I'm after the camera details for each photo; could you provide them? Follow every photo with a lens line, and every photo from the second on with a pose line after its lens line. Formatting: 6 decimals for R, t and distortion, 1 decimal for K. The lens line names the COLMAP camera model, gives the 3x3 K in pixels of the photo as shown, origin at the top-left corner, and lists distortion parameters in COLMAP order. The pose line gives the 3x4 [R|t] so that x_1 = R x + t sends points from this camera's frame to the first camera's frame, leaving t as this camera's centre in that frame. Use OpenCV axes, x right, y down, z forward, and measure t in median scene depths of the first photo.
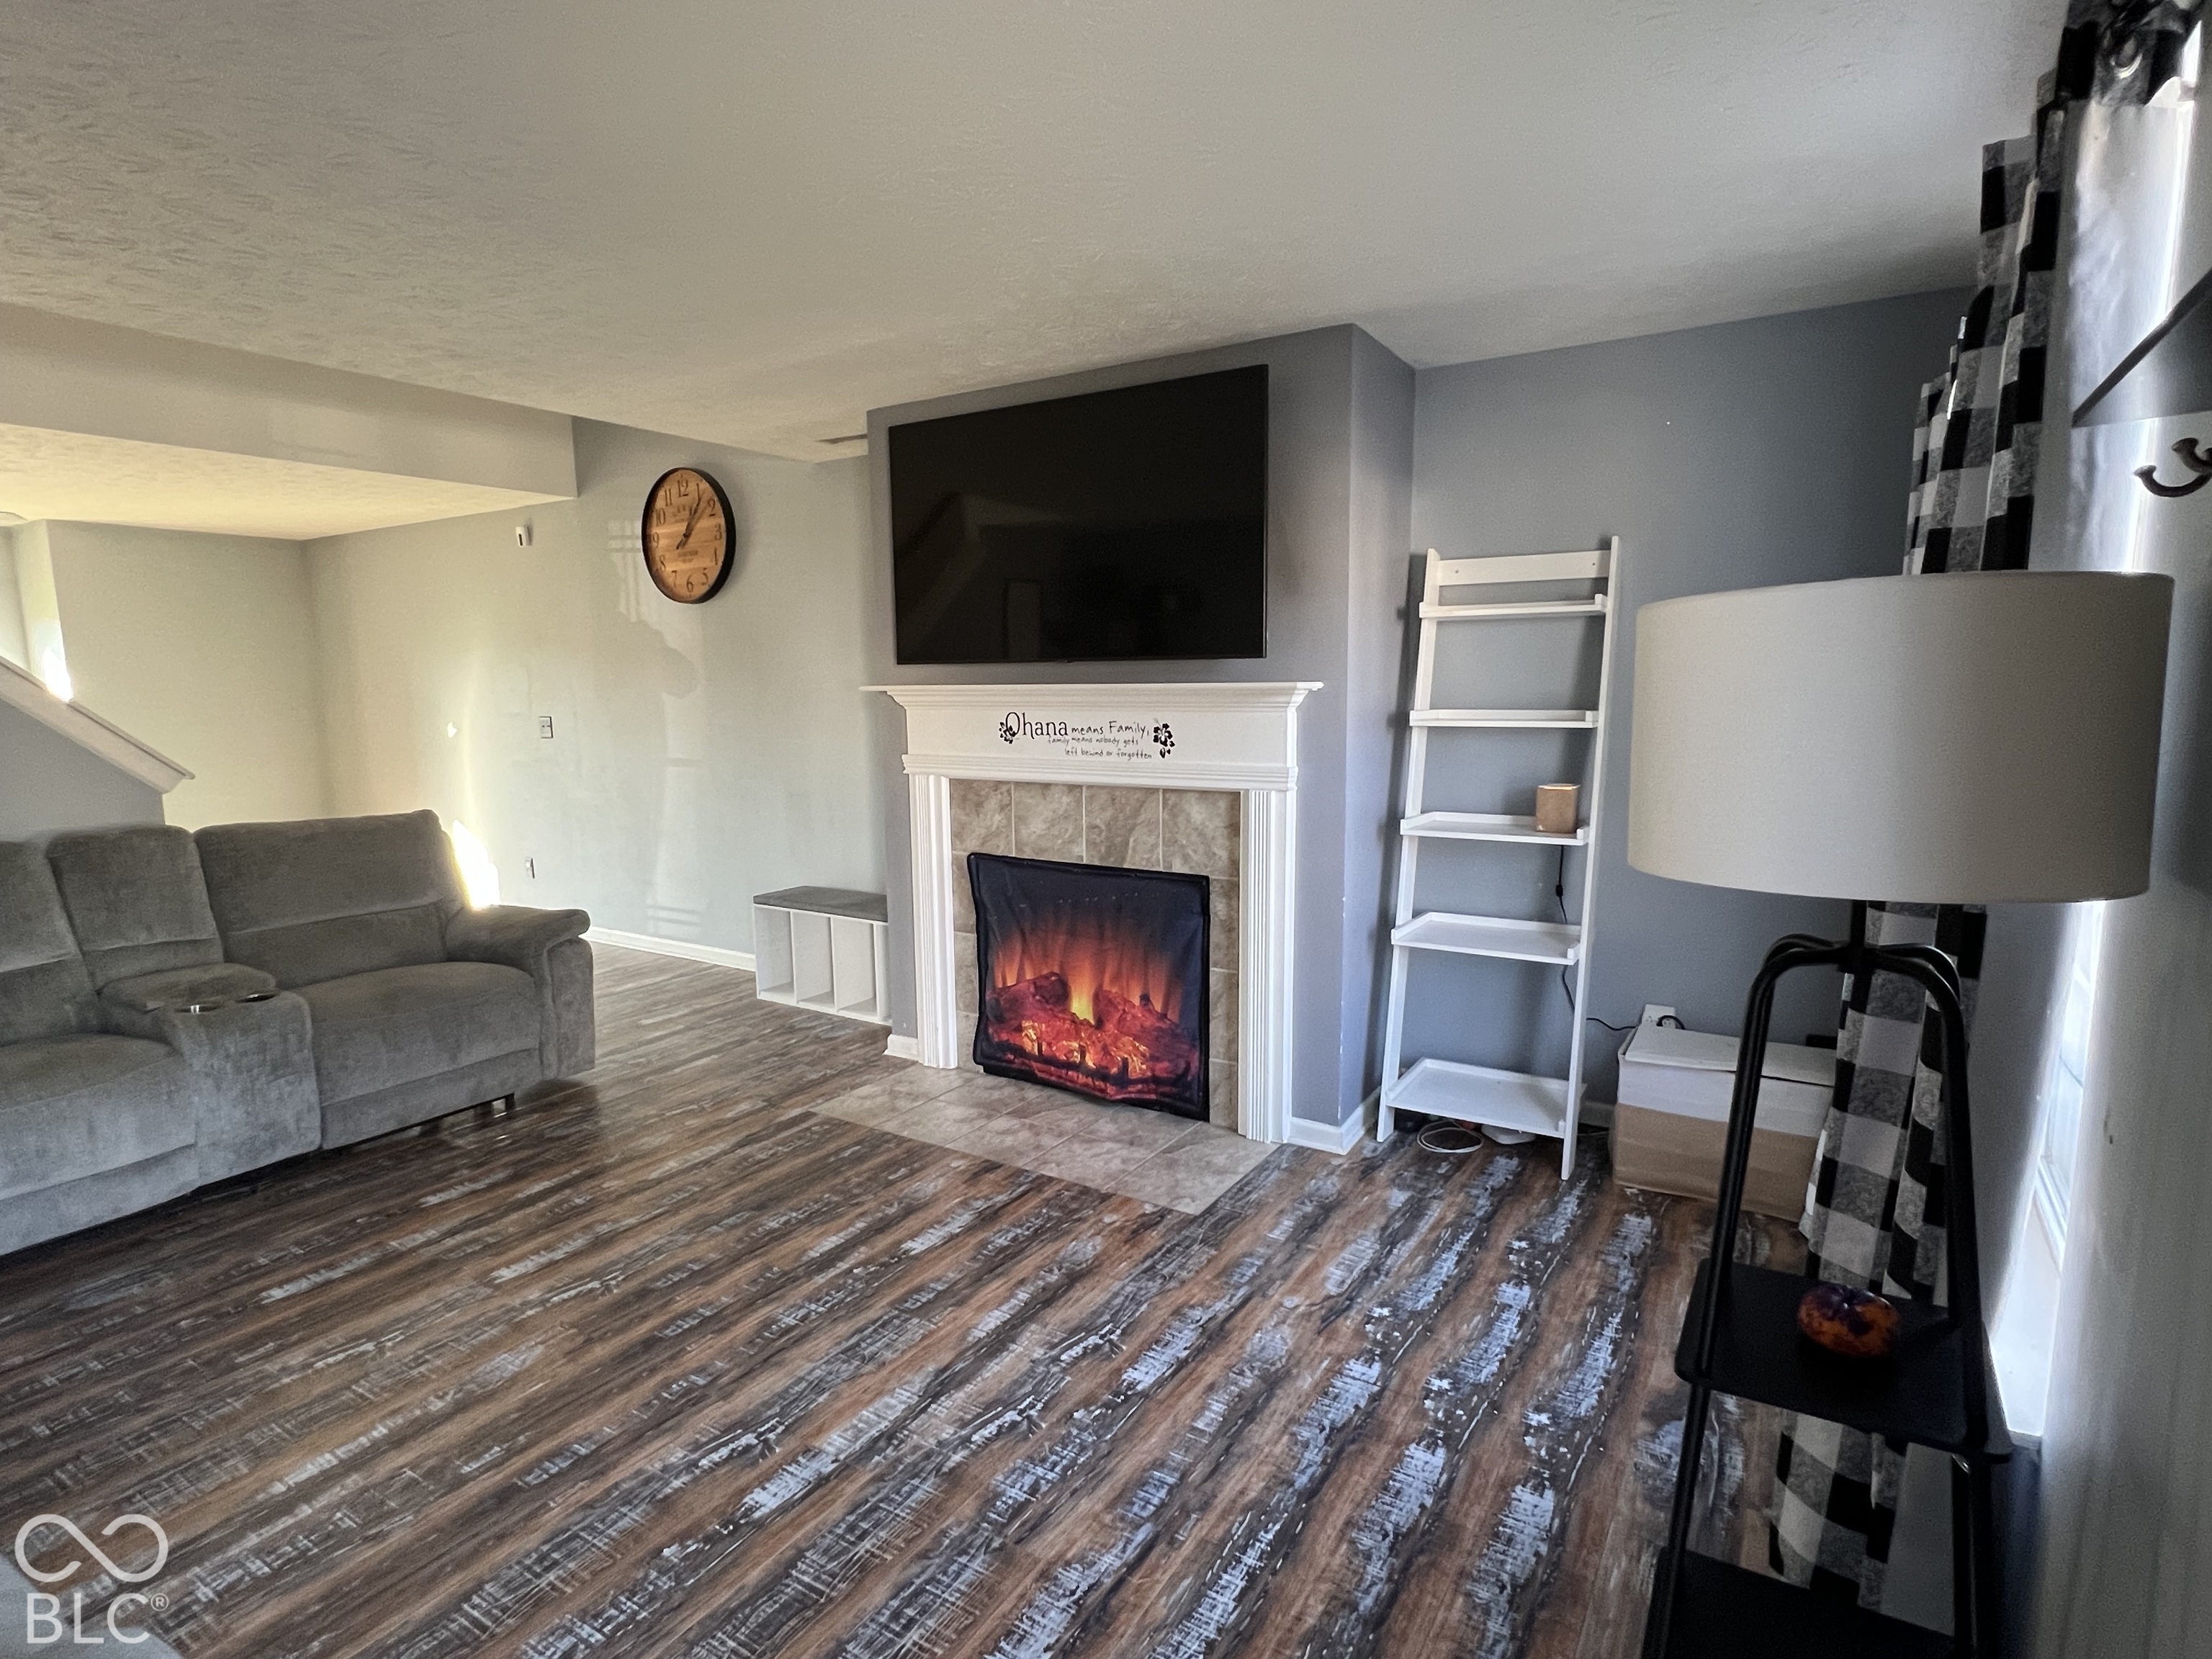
lens RADIAL K [[1142.9, 0, 1115.4], [0, 1142.9, 833.5], [0, 0, 1]] dist [-0.001237, 0.001478]
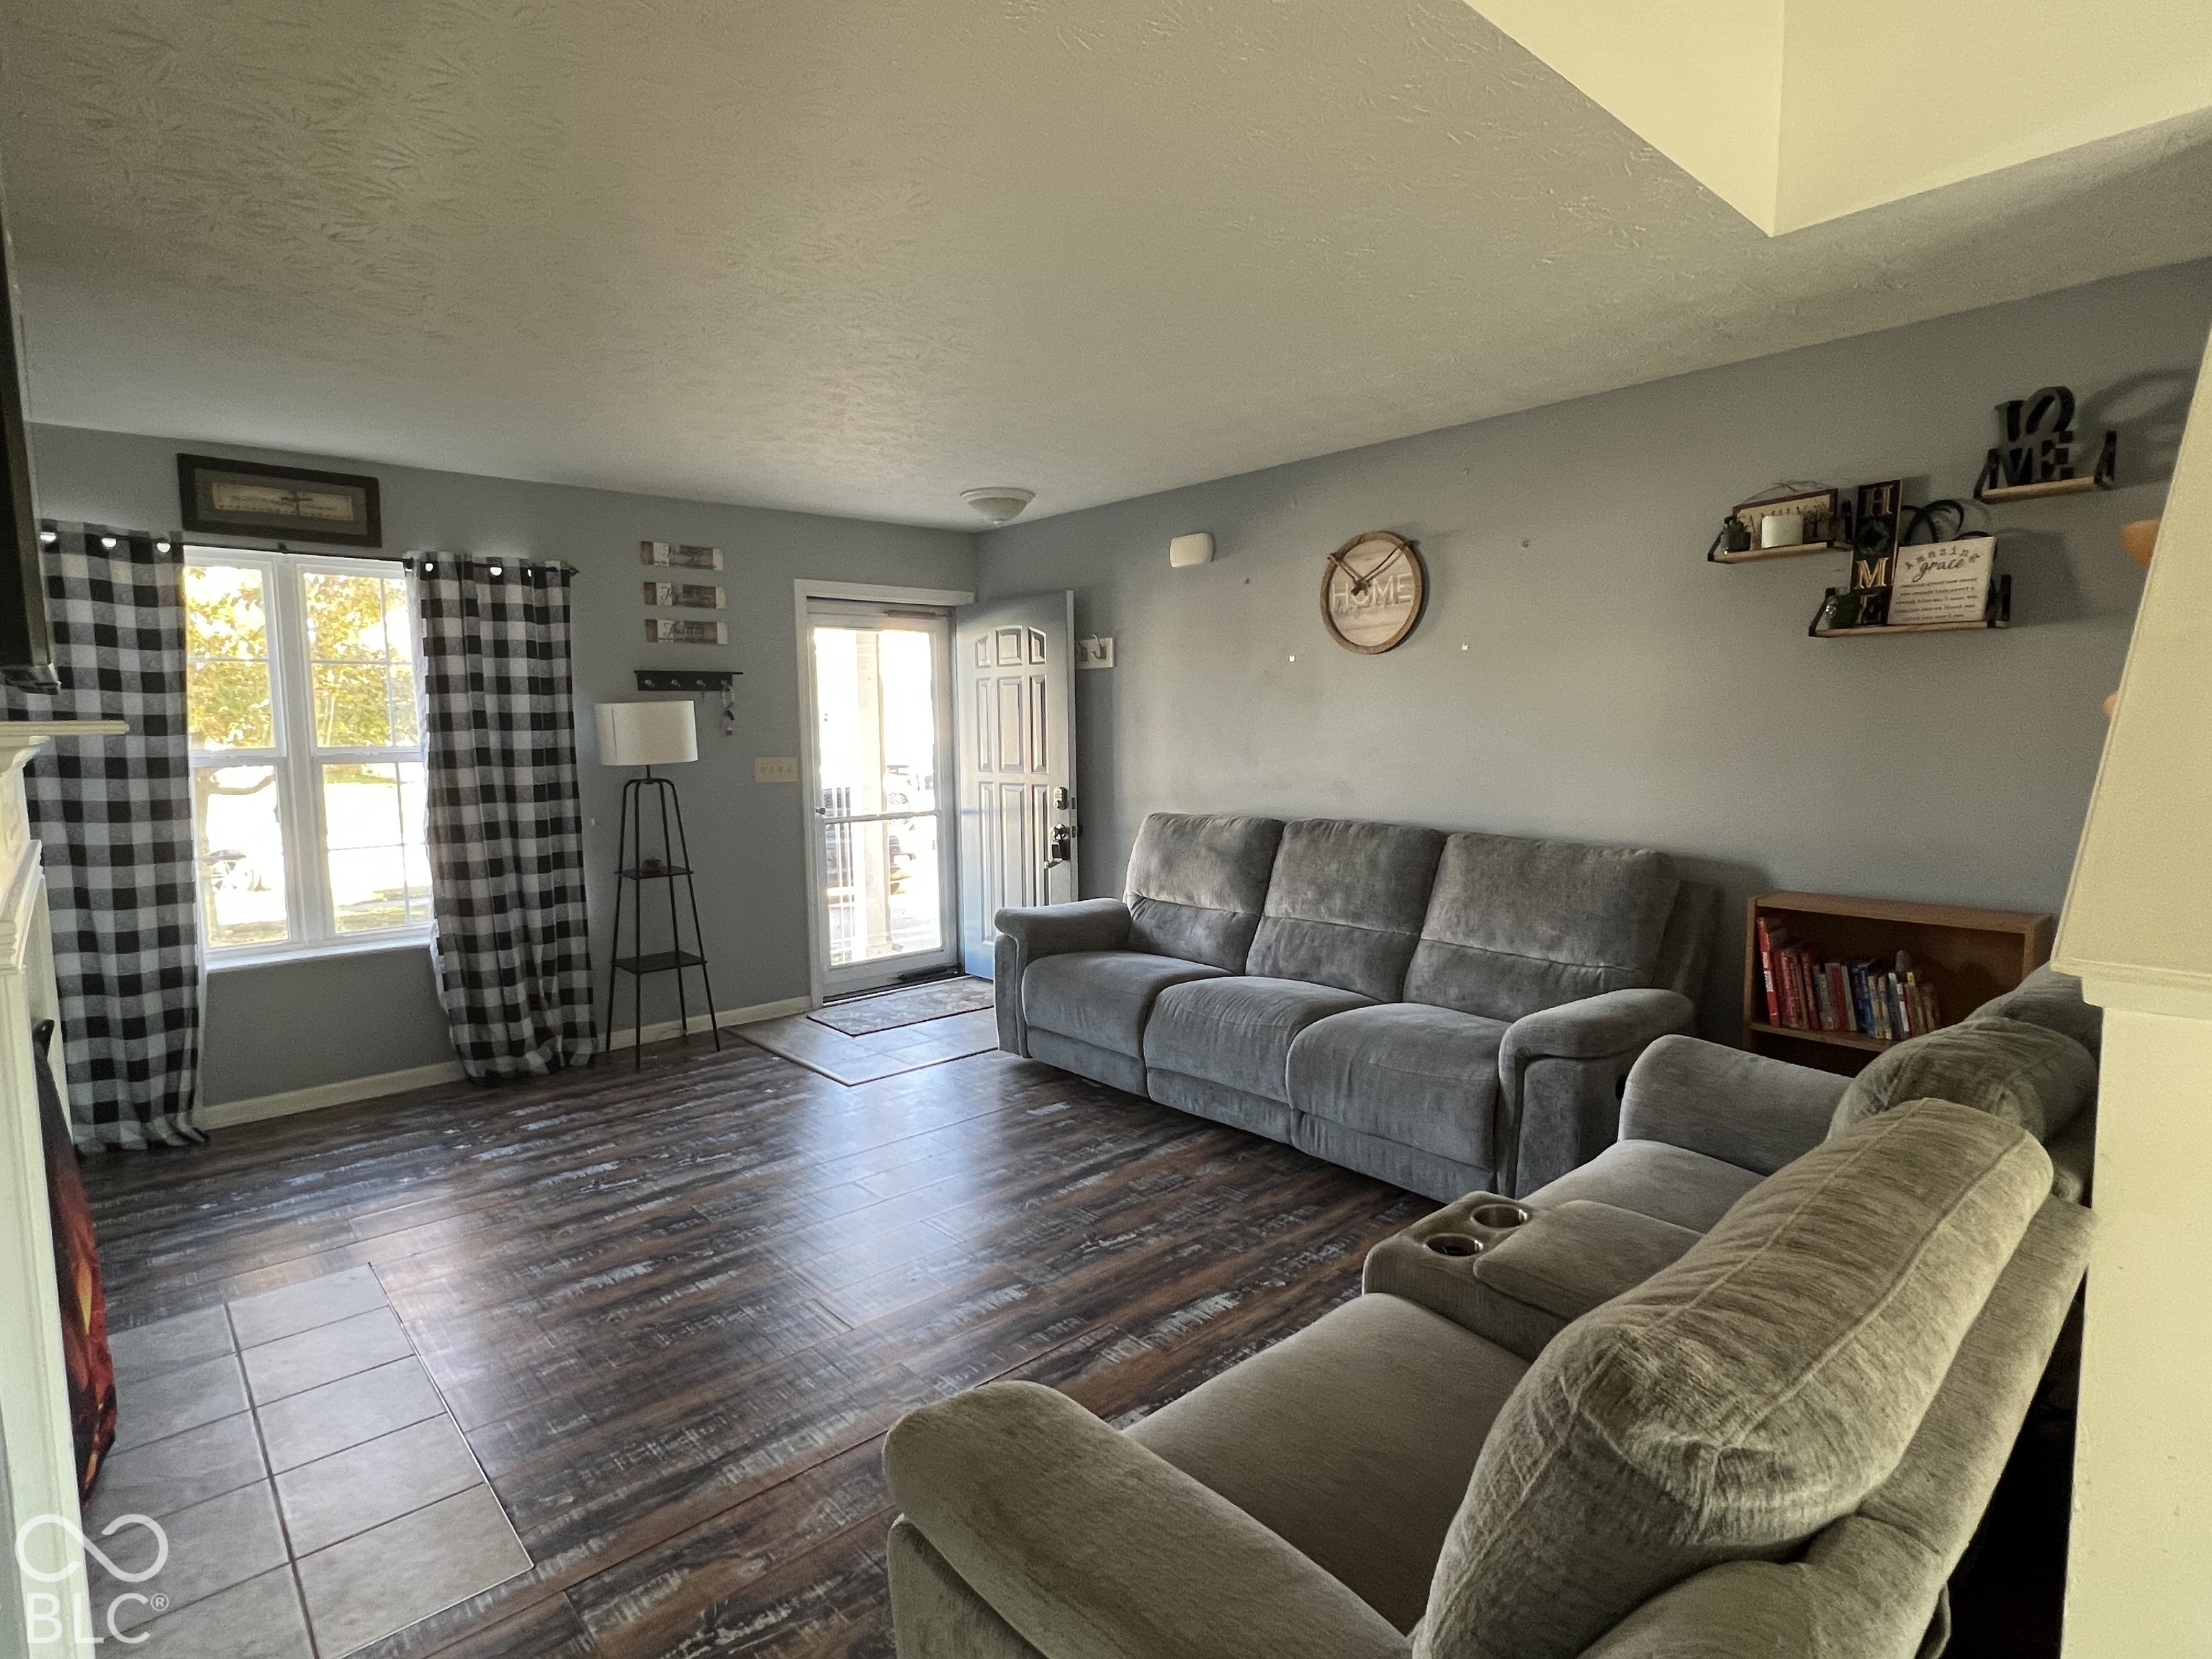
lens RADIAL K [[1142.9, 0, 1107.1], [0, 1142.9, 830.7], [0, 0, 1]] dist [-0.001237, 0.001478]
pose [[-0.960820, -0.000445, 0.277172, -0.737259], [0.063358, 0.973170, 0.221192, -0.184993], [-0.269833, 0.230087, -0.935013, 1.509754]]
